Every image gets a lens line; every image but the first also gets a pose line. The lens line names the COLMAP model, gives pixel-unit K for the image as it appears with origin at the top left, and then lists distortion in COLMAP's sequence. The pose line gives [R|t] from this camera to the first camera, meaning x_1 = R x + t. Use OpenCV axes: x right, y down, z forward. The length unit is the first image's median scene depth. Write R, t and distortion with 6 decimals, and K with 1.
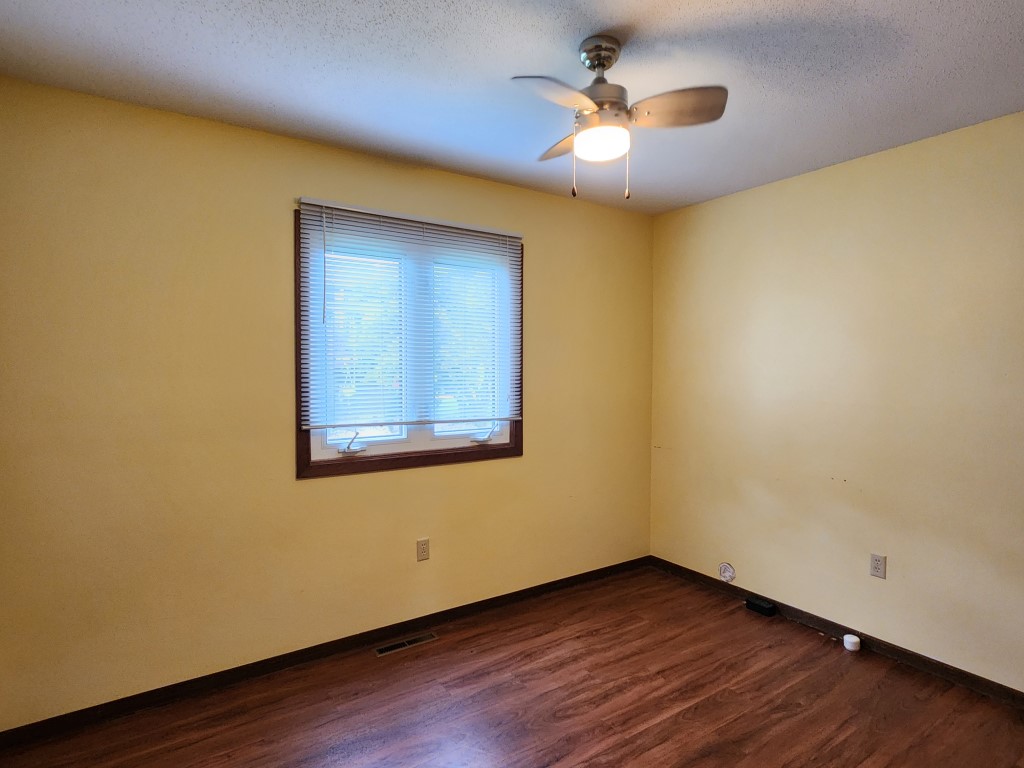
lens RADIAL K [[415.4, 0, 512.0], [0, 415.4, 384.0], [0, 0, 1]] dist [-0.001746, -0.000621]
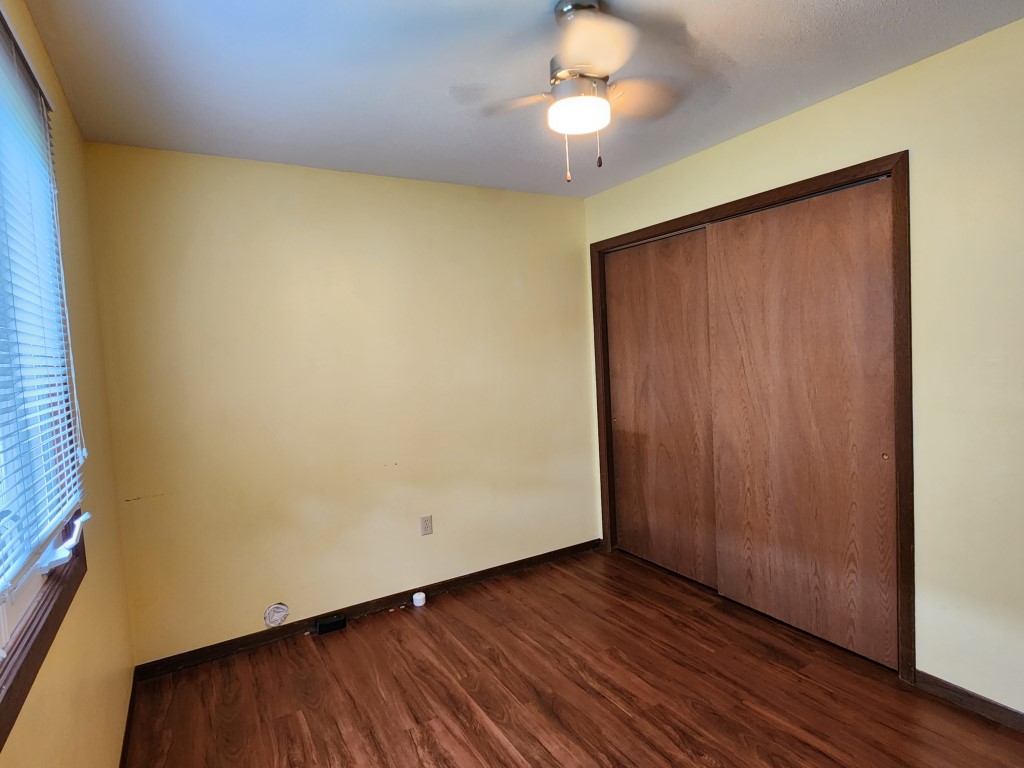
lens RADIAL K [[474.4, 0, 513.1], [0, 474.4, 388.6], [0, 0, 1]] dist [0.000133, -0.000119]
pose [[0.272501, -0.098256, 0.957125, -0.364711], [0.105425, 0.991832, 0.071804, -0.031601], [-0.956362, 0.081339, 0.280634, 0.373061]]
